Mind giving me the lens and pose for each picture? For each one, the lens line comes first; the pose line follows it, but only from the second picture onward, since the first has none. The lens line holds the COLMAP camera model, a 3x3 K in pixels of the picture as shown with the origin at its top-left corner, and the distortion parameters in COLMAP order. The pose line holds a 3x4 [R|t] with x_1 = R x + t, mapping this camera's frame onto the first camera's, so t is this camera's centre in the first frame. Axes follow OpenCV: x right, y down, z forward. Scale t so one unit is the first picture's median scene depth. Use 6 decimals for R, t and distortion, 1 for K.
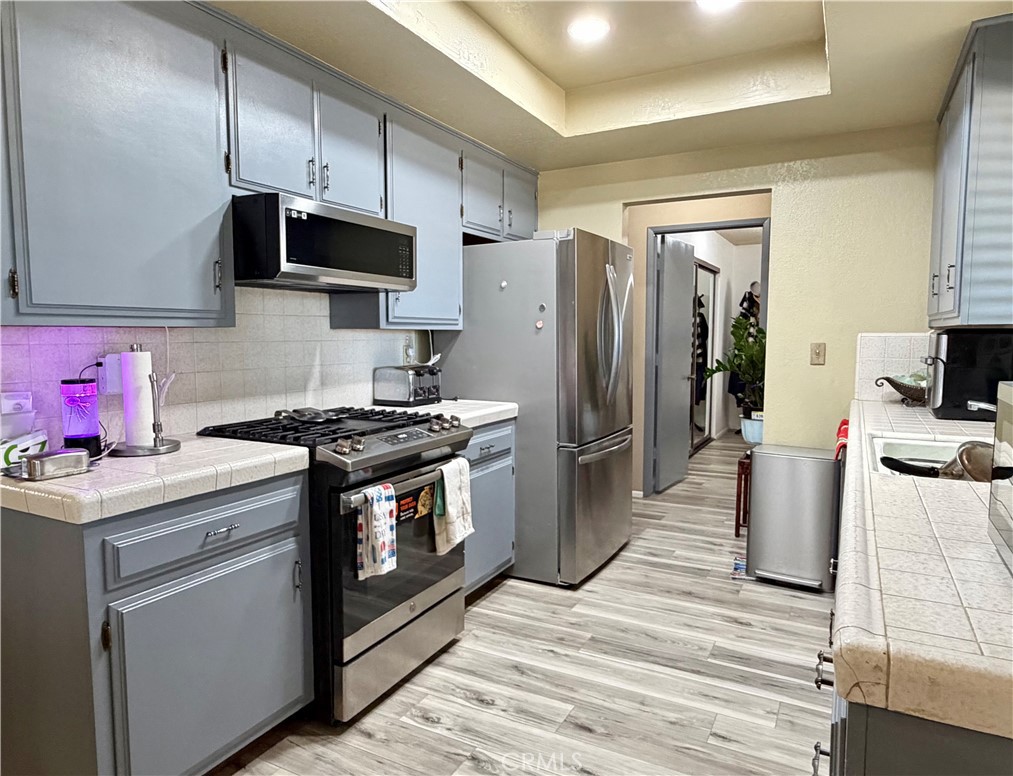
lens RADIAL K [[676.9, 0, 506.7], [0, 676.9, 388.0], [0, 0, 1]] dist [0.000502, -0.001020]
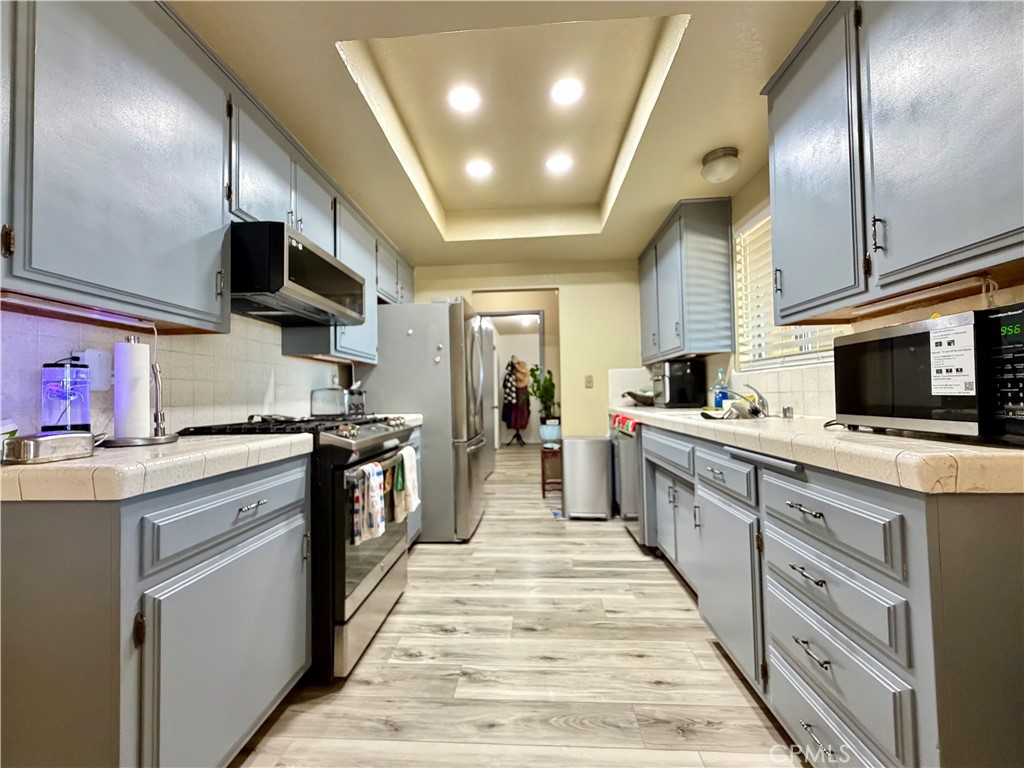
lens RADIAL K [[416.2, 0, 512.1], [0, 416.2, 384.4], [0, 0, 1]] dist [0.002505, 0.000072]
pose [[0.903773, -0.004219, 0.427992, -0.268915], [0.056022, 0.992515, -0.108517, 0.094023], [-0.424330, 0.122051, 0.897244, 0.185173]]
